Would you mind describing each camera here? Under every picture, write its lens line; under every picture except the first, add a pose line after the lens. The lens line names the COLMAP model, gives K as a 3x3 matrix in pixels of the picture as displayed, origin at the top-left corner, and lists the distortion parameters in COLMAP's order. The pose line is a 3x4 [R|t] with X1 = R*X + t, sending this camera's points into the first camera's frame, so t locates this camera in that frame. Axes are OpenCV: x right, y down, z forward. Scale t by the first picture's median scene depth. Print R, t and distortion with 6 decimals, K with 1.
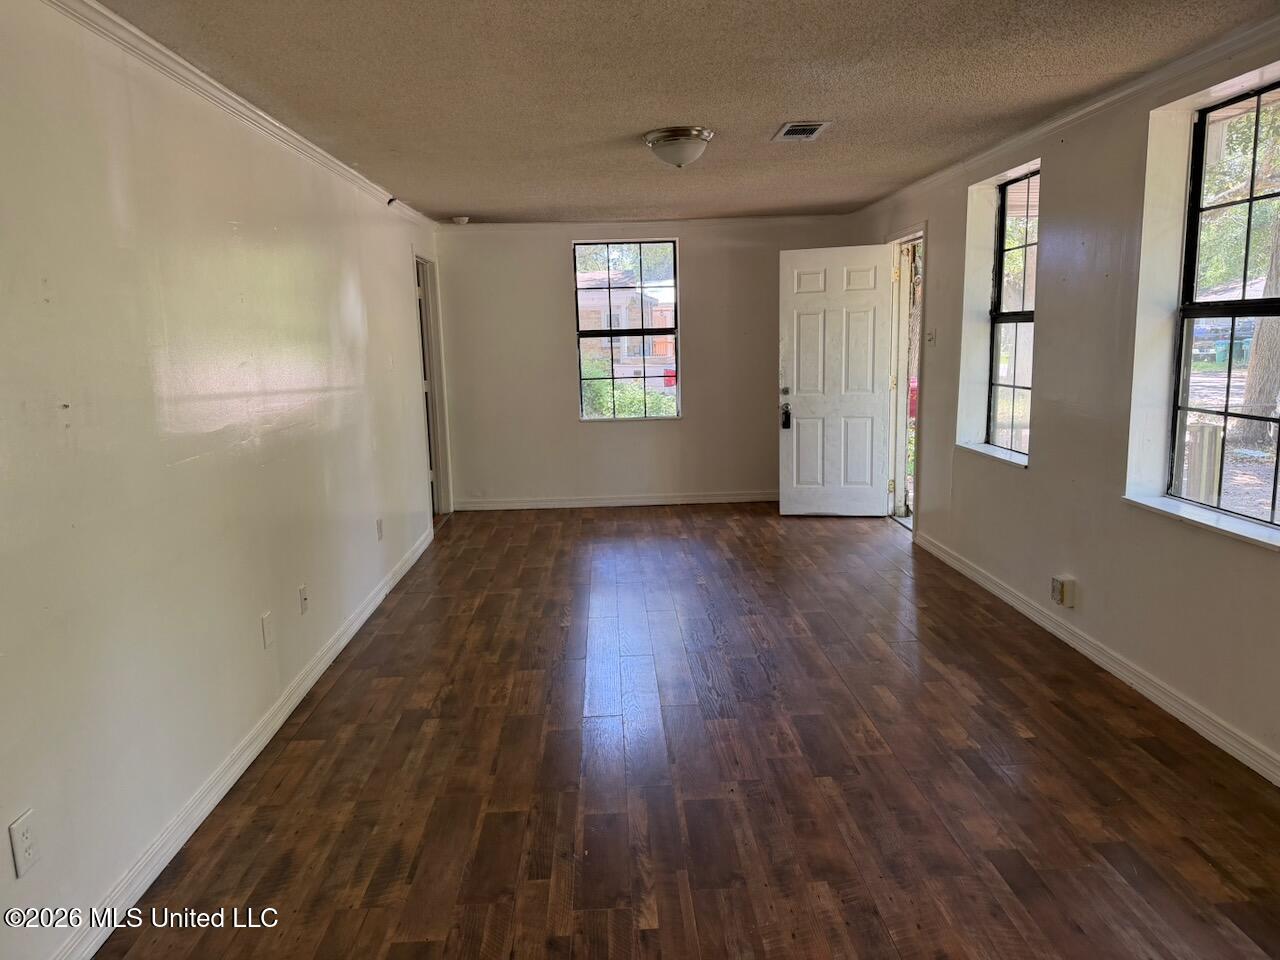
lens RADIAL K [[905.0, 0, 638.7], [0, 905.0, 481.1], [0, 0, 1]] dist [0.028973, -0.034667]
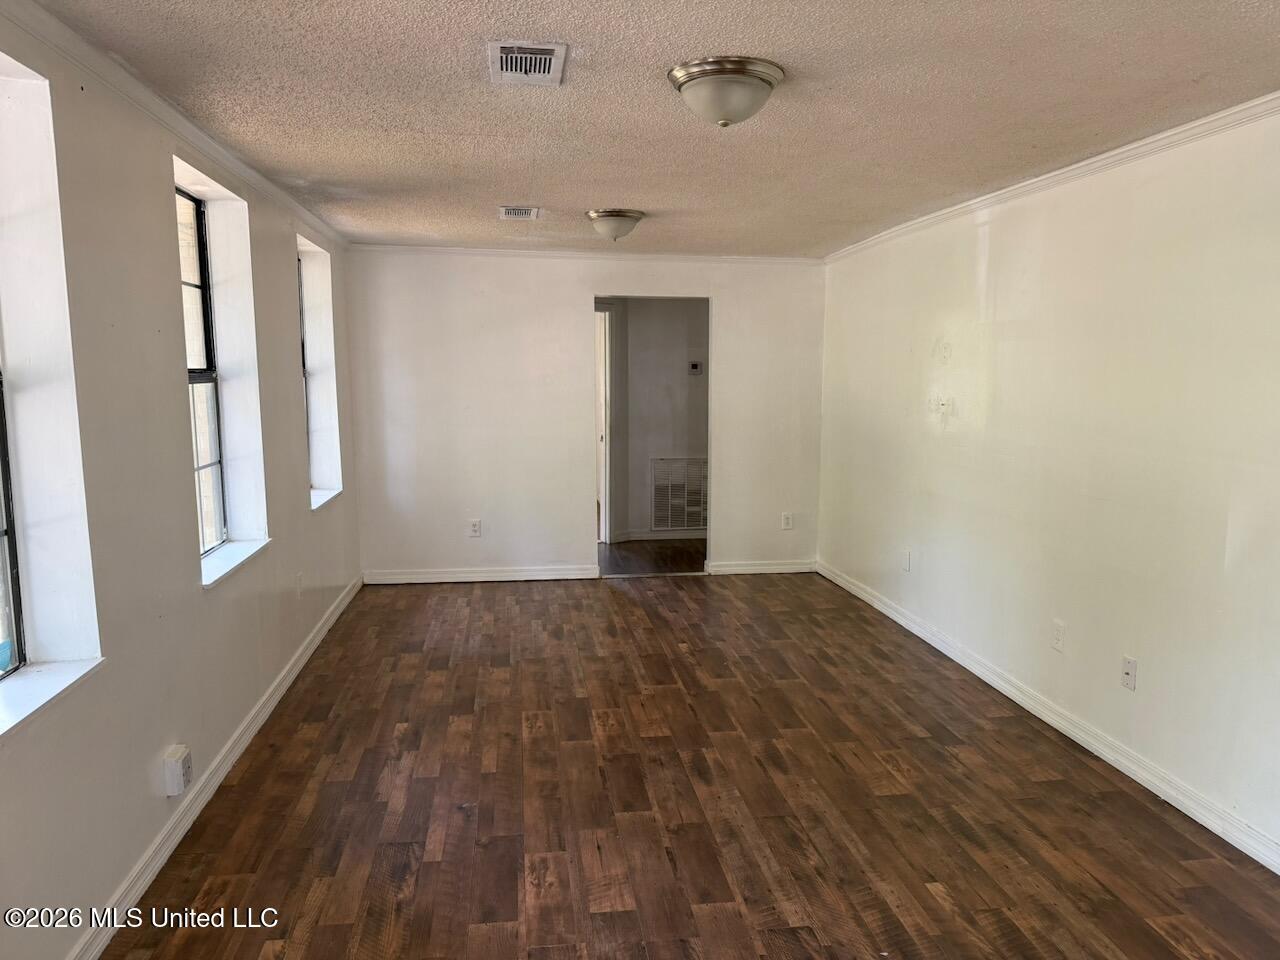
lens RADIAL K [[905.0, 0, 639.2], [0, 905.0, 480.8], [0, 0, 1]] dist [0.028973, -0.034667]
pose [[-0.994786, 0.040942, -0.093408, 0.211796], [0.012757, 0.958642, 0.284330, -0.362176], [0.101186, 0.281656, -0.954165, 2.059198]]
